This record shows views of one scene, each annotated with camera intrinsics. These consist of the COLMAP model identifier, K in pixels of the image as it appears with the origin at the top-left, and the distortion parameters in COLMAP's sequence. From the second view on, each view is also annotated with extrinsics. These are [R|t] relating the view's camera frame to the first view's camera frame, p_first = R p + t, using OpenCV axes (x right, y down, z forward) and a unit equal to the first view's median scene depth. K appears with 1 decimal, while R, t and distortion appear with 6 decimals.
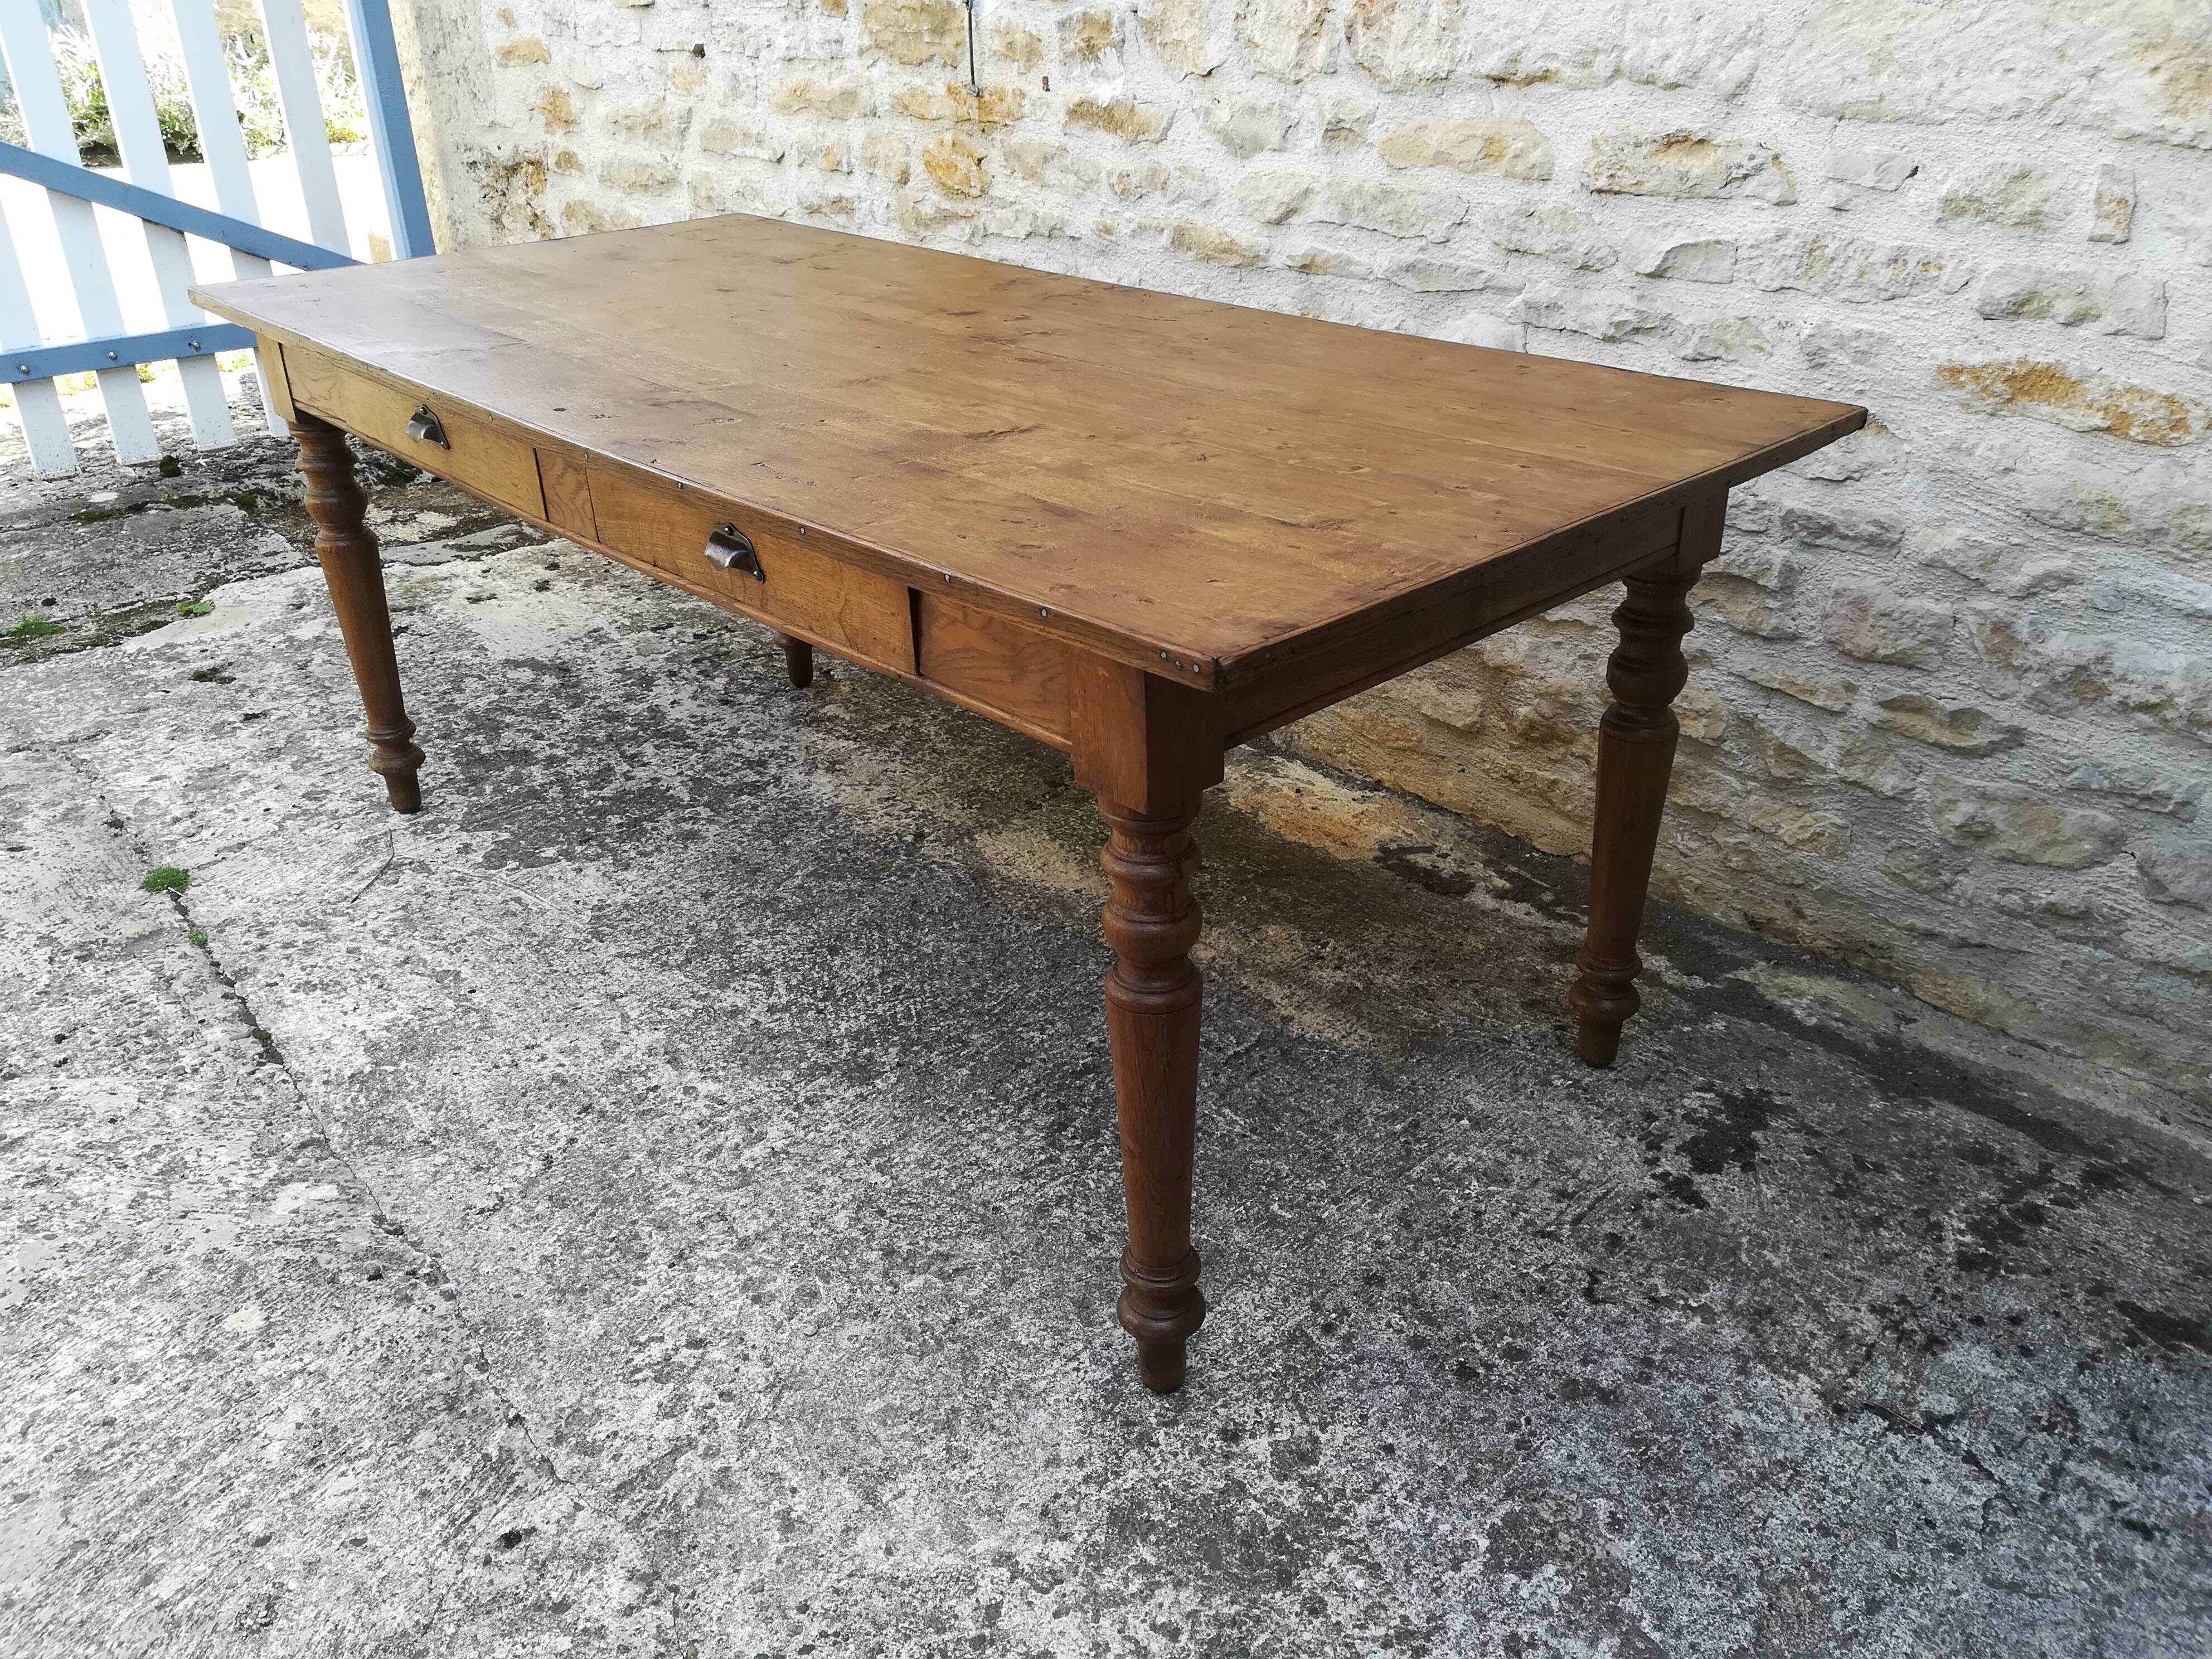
lens RADIAL K [[1722.8, 0, 1104.8], [0, 1722.8, 846.4], [0, 0, 1]] dist [0.059627, -0.086500]
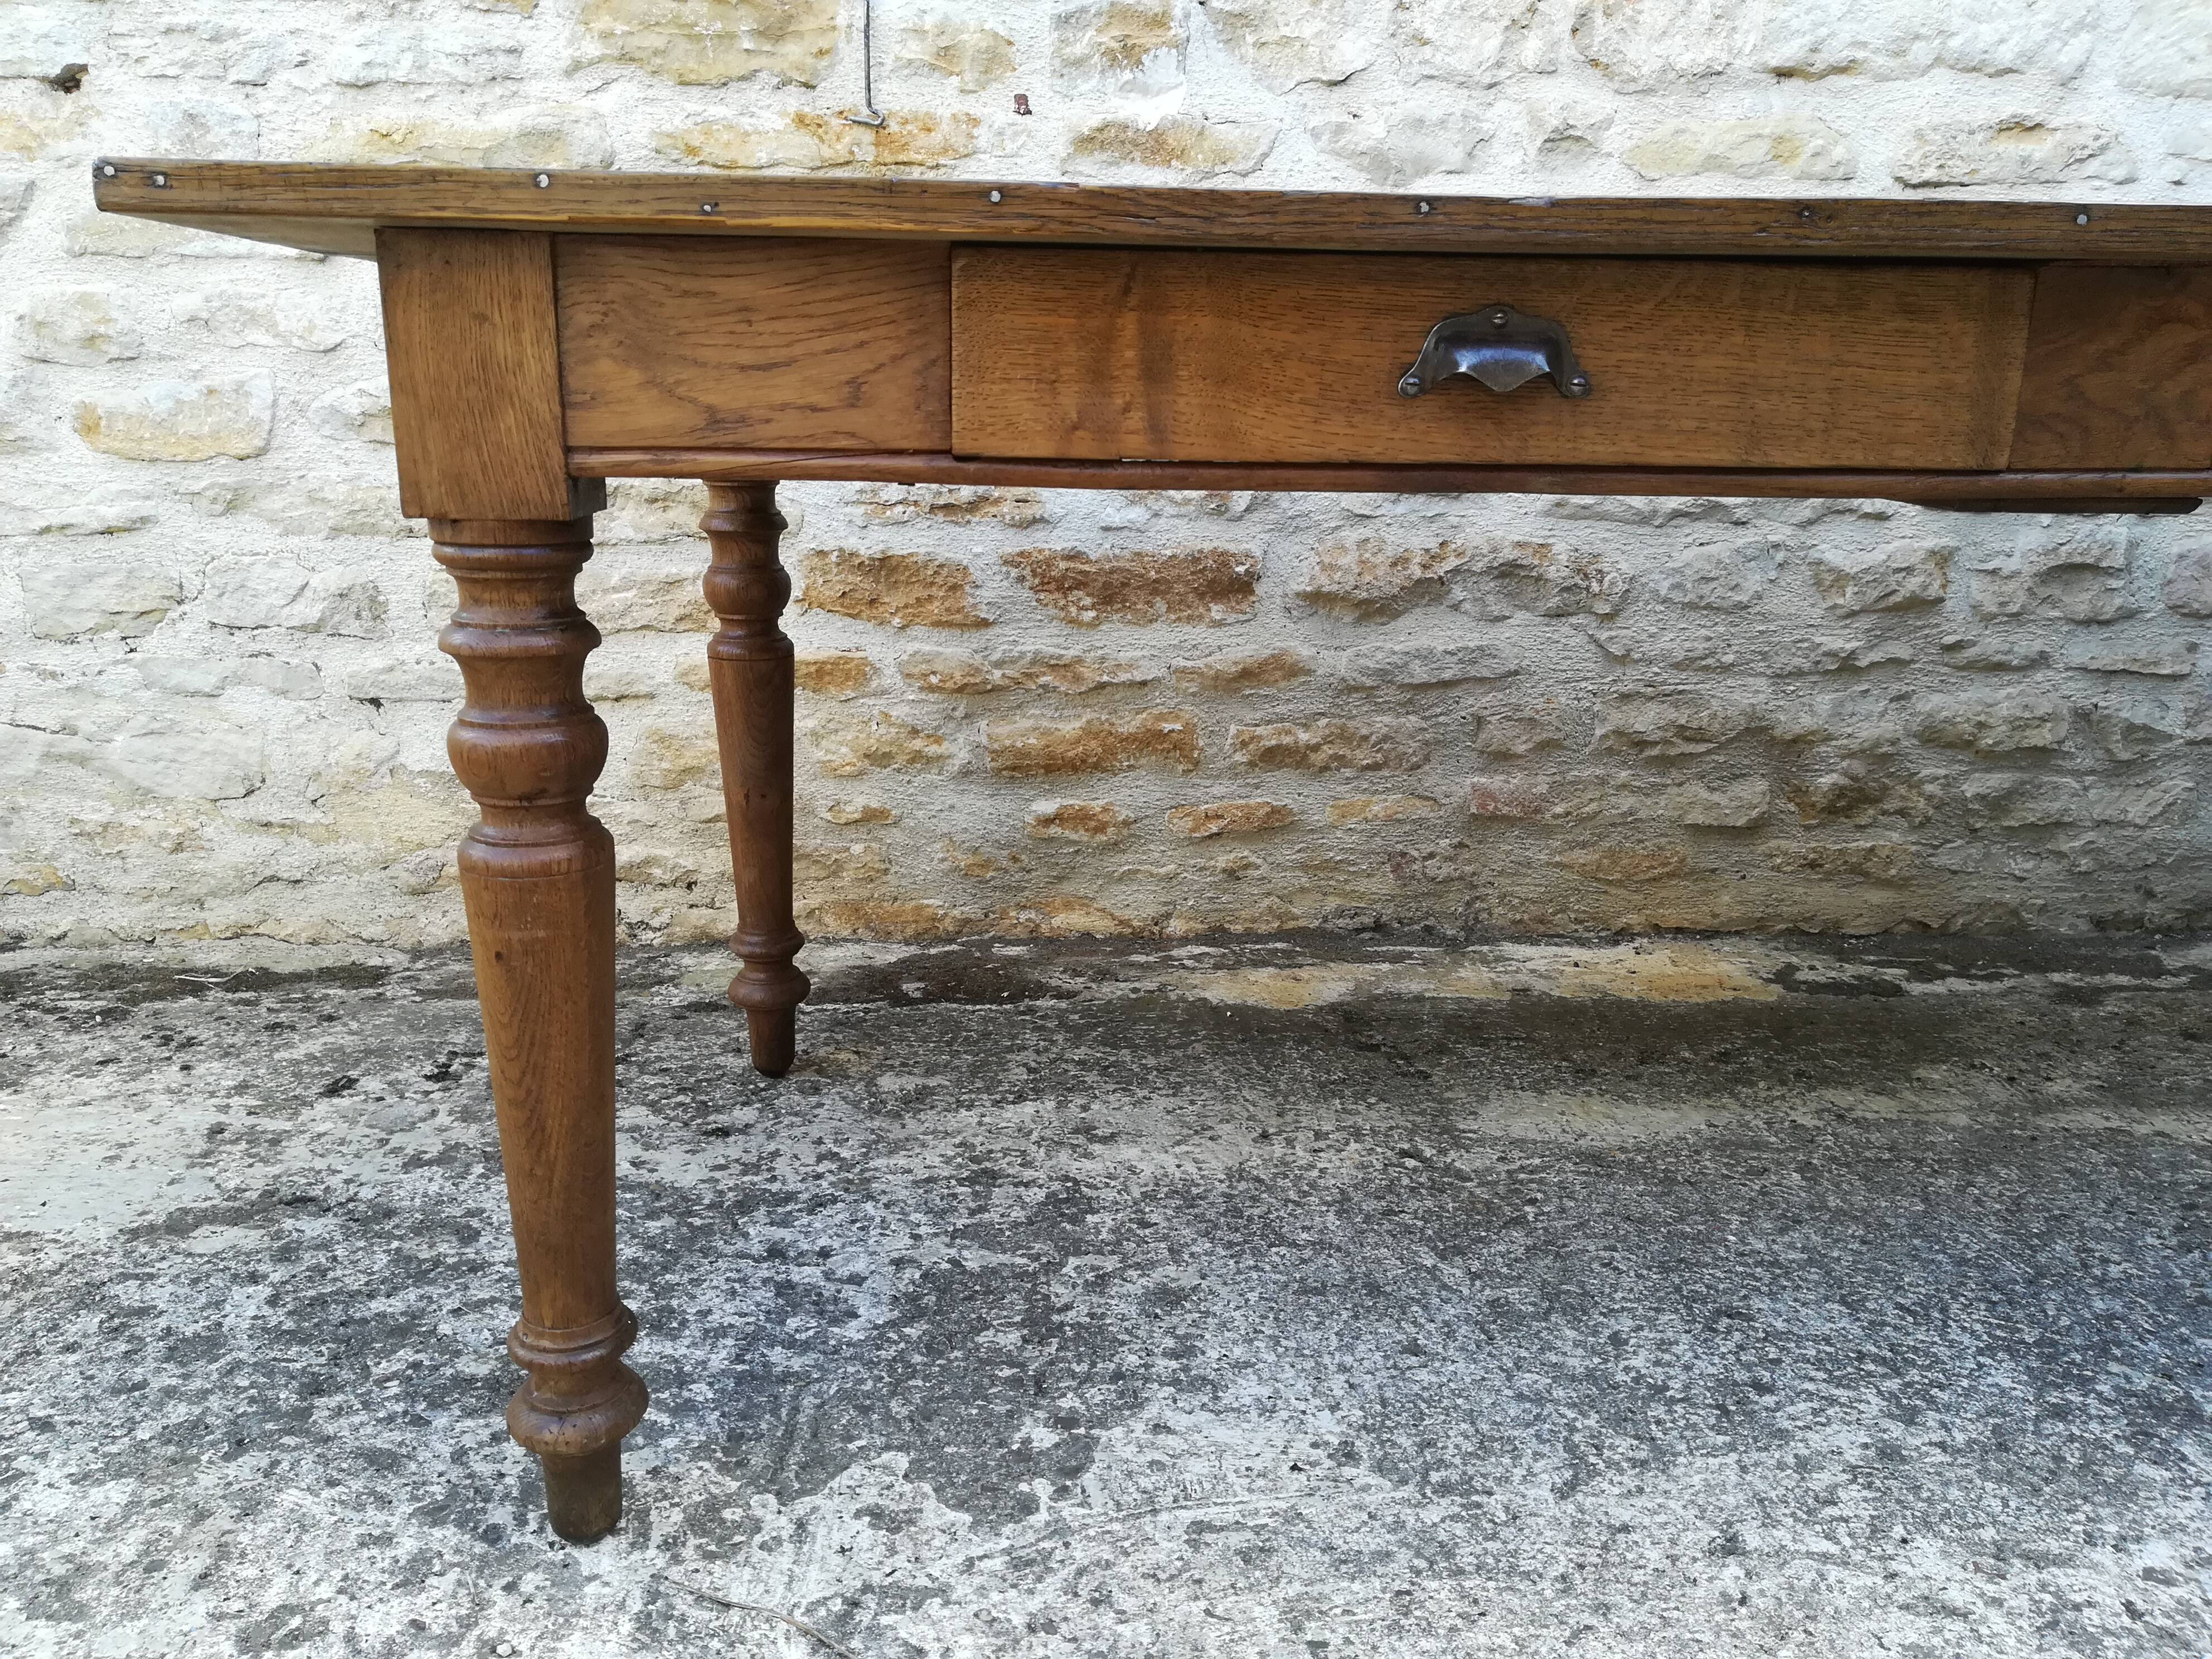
lens RADIAL K [[1722.8, 0, 1112.0], [0, 1722.8, 842.9], [0, 0, 1]] dist [0.059627, -0.086500]
pose [[0.647732, -0.176608, 0.741116, -0.780315], [0.344045, 0.935732, -0.077709, -0.126336], [-0.679762, 0.305312, 0.666865, 0.806092]]
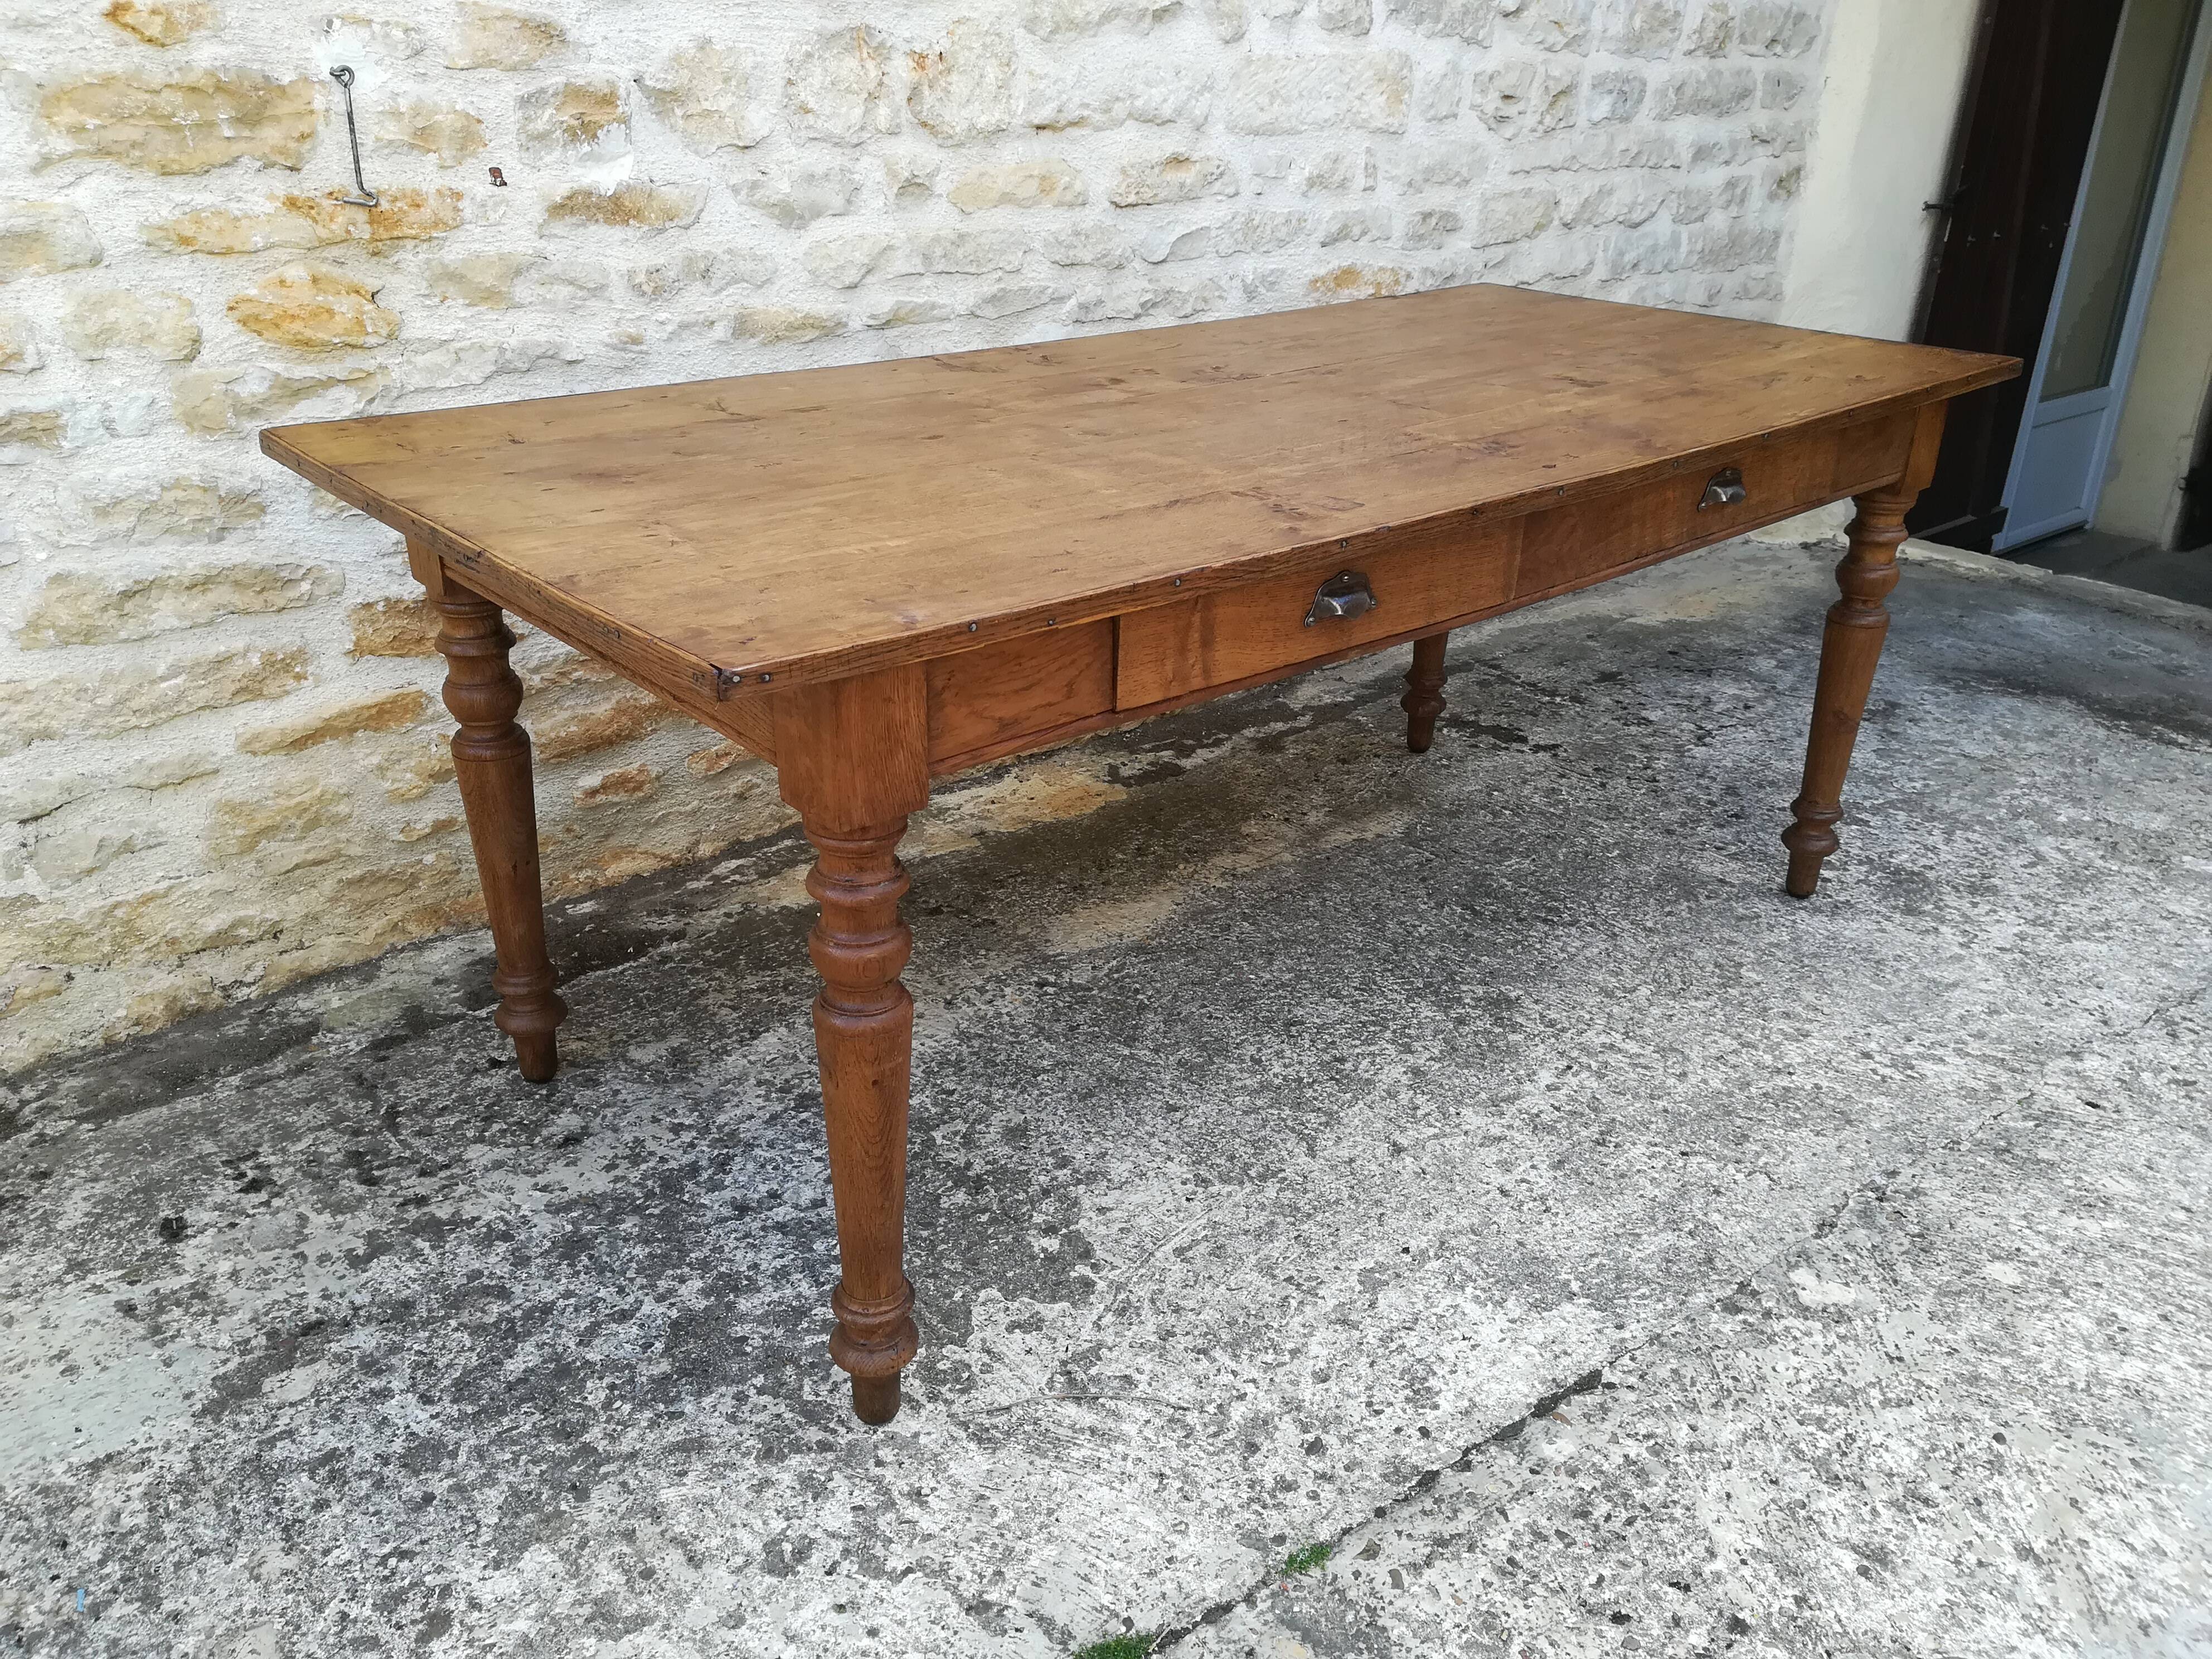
lens RADIAL K [[1722.8, 0, 1118.7], [0, 1722.8, 842.9], [0, 0, 1]] dist [0.059627, -0.086500]
pose [[0.021878, -0.410590, 0.911558, -1.136315], [0.450888, 0.817836, 0.357554, -0.469507], [-0.892313, 0.403187, 0.203023, 0.965502]]
